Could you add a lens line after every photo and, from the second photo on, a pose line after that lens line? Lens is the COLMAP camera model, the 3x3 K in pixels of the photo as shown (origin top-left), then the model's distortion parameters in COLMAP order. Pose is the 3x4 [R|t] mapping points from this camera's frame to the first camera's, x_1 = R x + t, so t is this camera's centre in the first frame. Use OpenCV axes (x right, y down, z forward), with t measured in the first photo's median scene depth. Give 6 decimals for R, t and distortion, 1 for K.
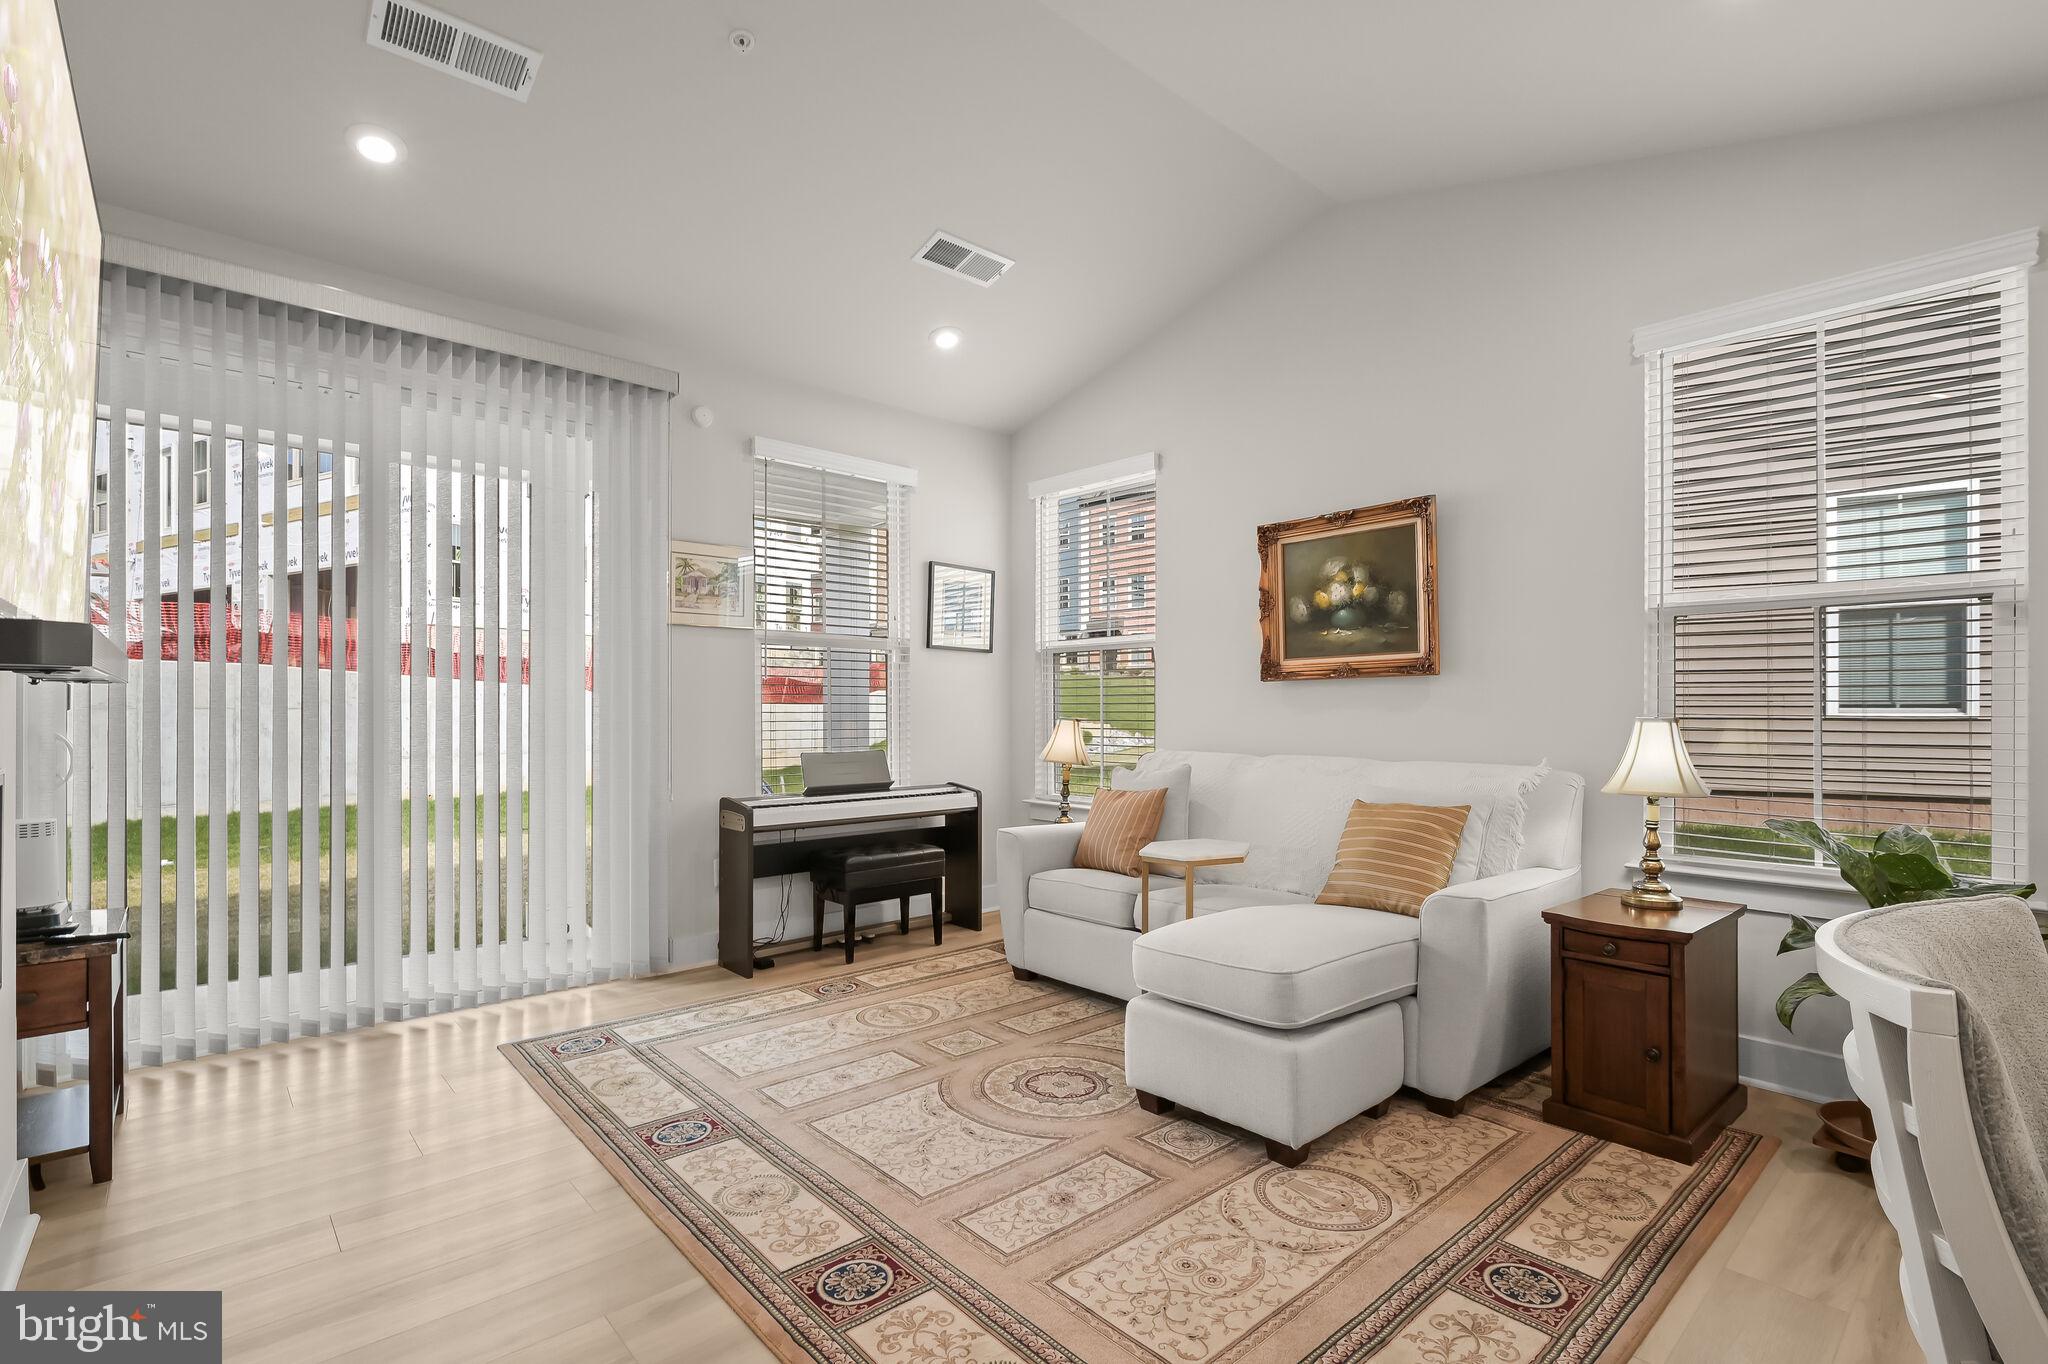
lens RADIAL K [[944.6, 0, 1050.1], [0, 944.6, 700.8], [0, 0, 1]] dist [0.001955, 0.000468]
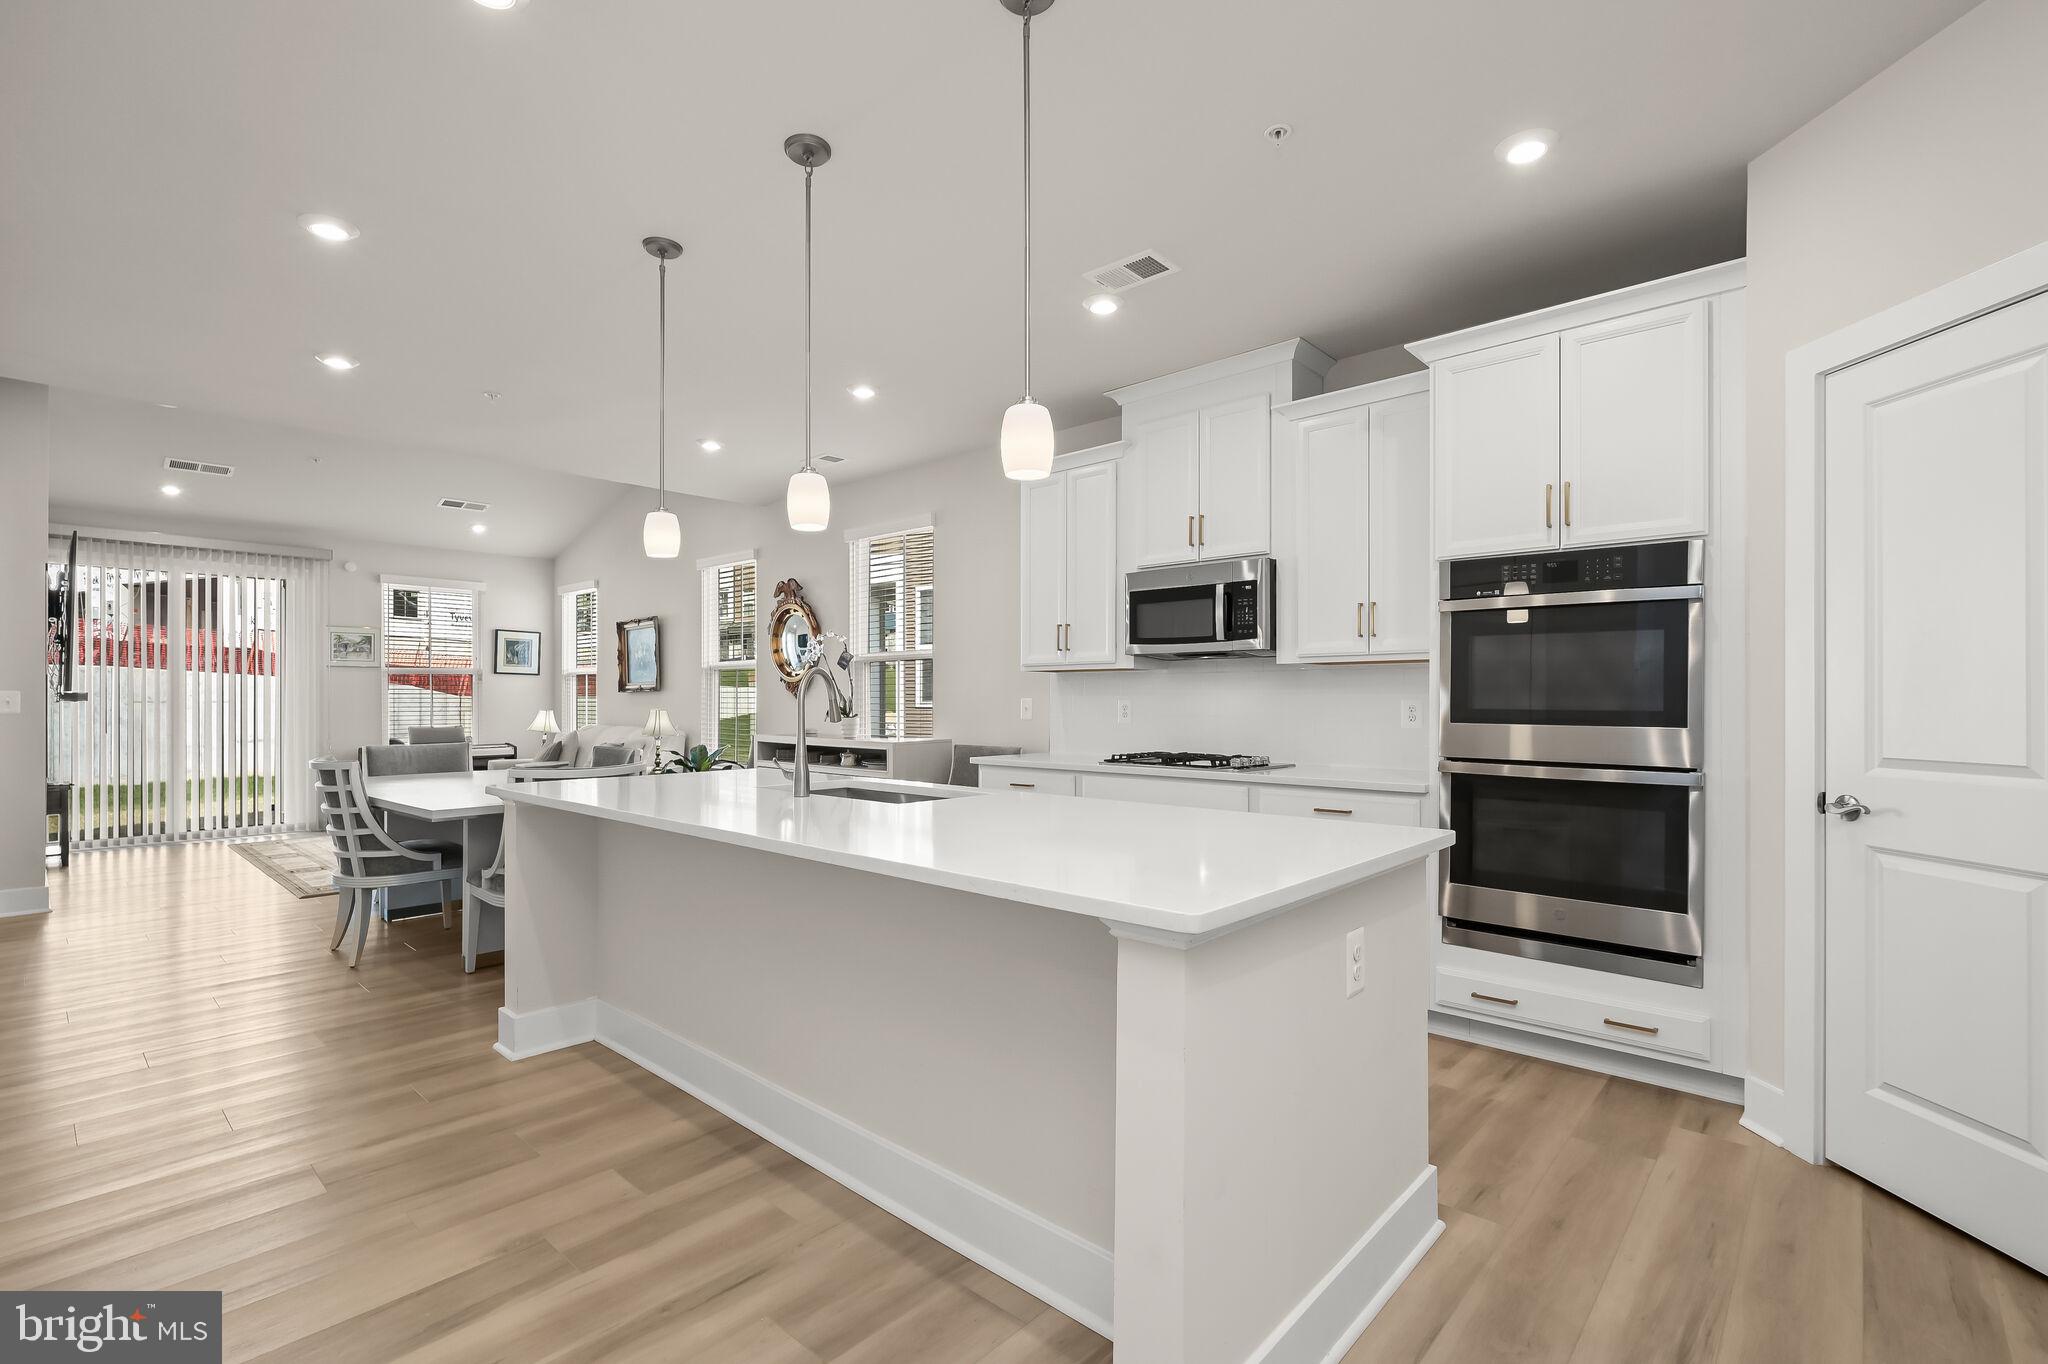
lens RADIAL K [[914.9, 0, 1023.9], [0, 914.9, 700.9], [0, 0, 1]] dist [0.000206, 0.000326]
pose [[0.996010, -0.002742, 0.089197, 1.363045], [0.001814, 0.999943, 0.010477, -0.031139], [-0.089221, -0.010273, 0.995959, -1.675754]]
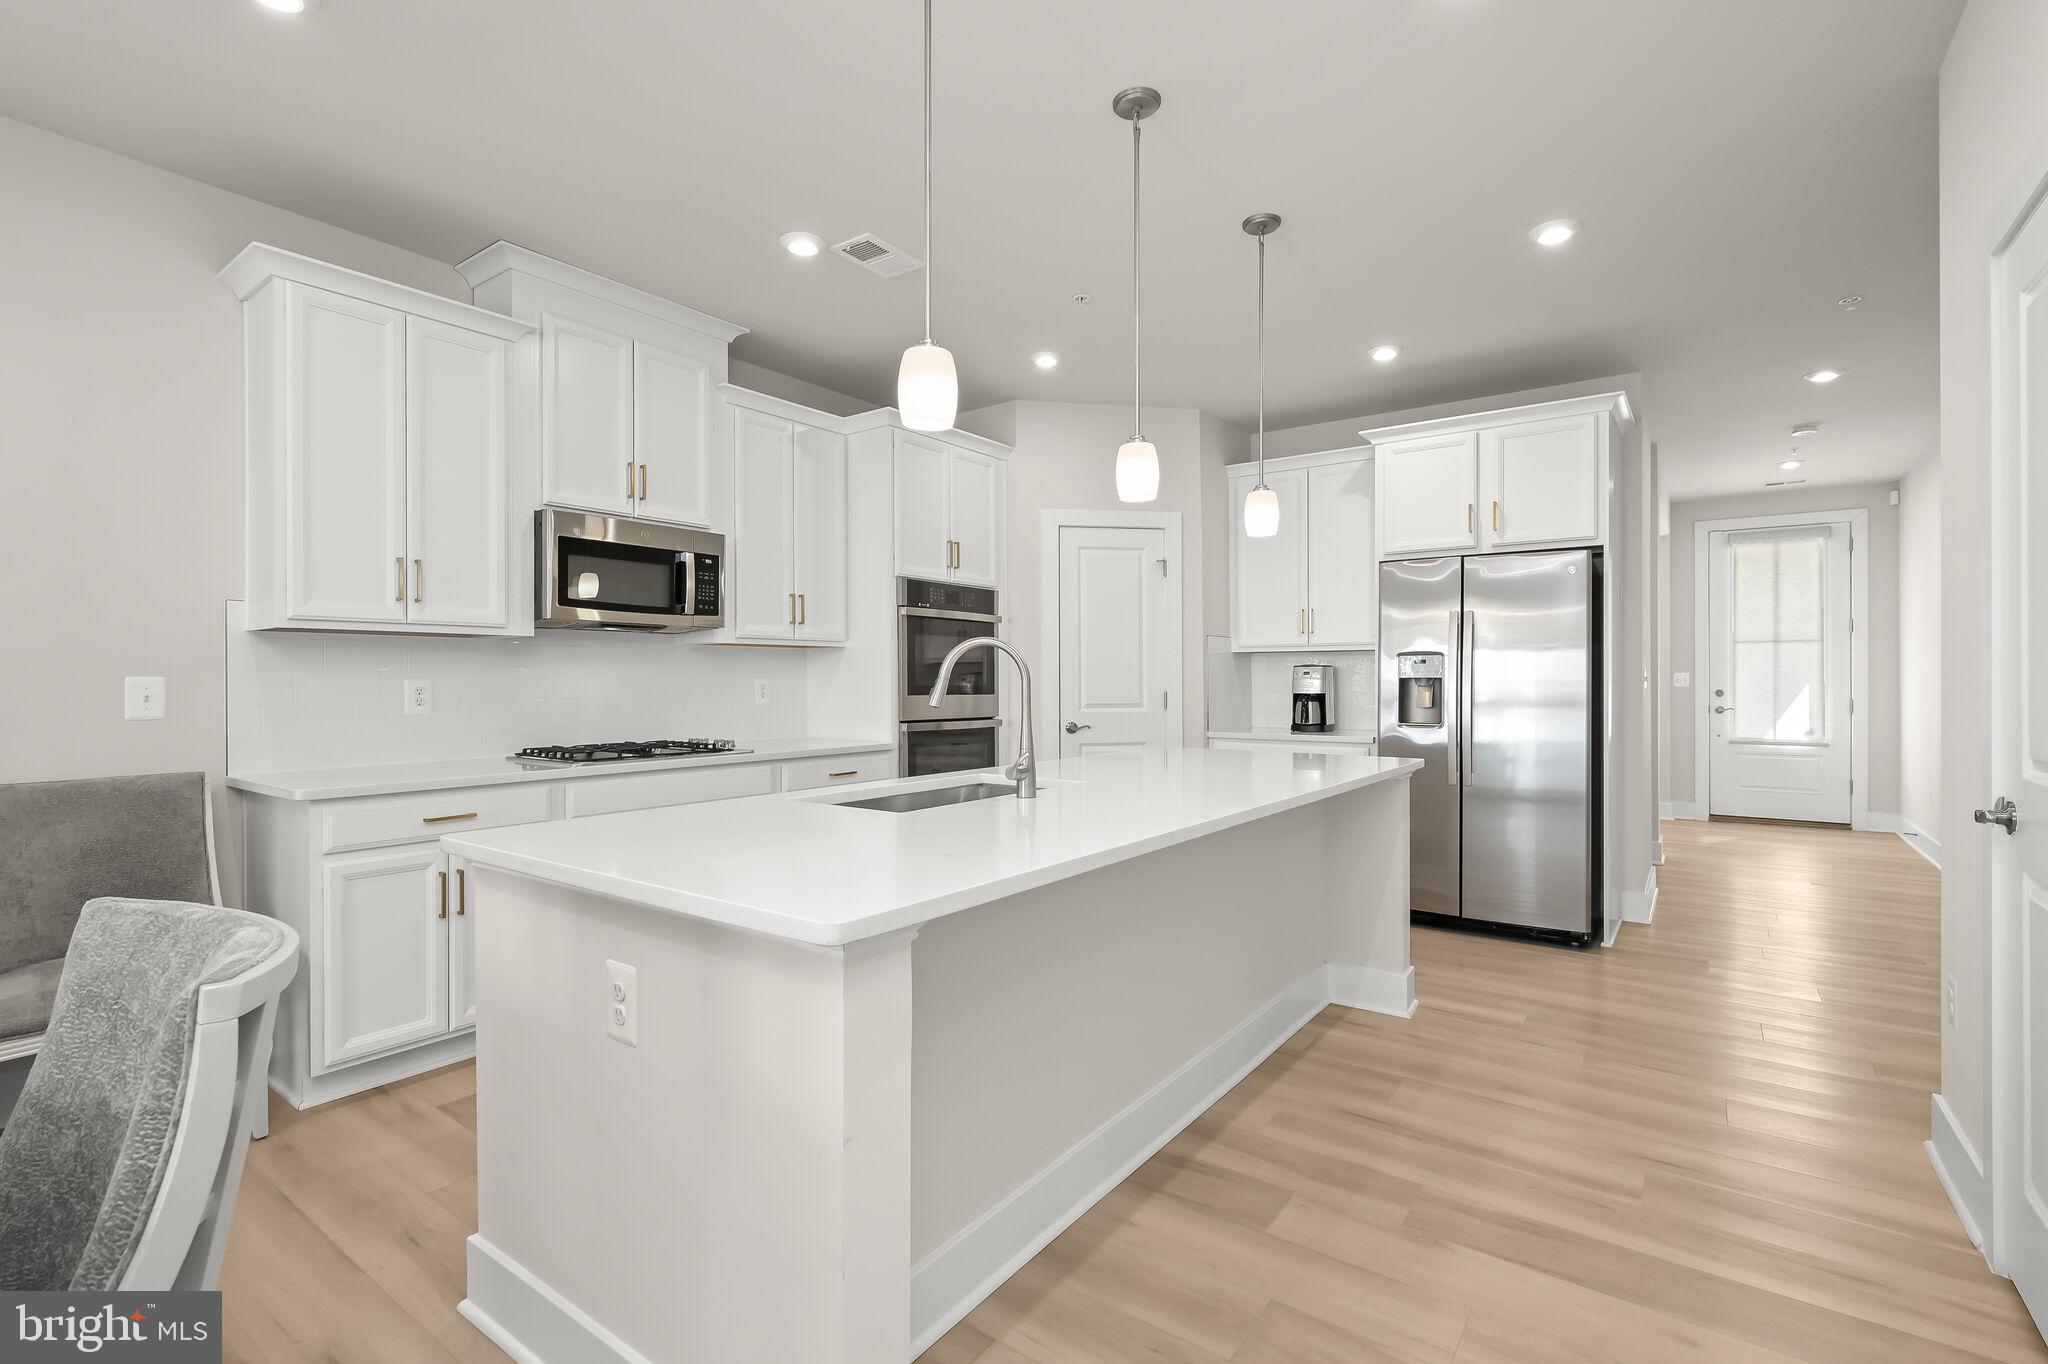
lens RADIAL K [[929.7, 0, 1028.3], [0, 929.7, 685.0], [0, 0, 1]] dist [-0.001334, 0.000020]
pose [[-0.195429, -0.006618, 0.980696, 0.453009], [-0.006146, 0.999966, 0.005523, -0.019956], [-0.980699, -0.004948, -0.195463, -0.560617]]
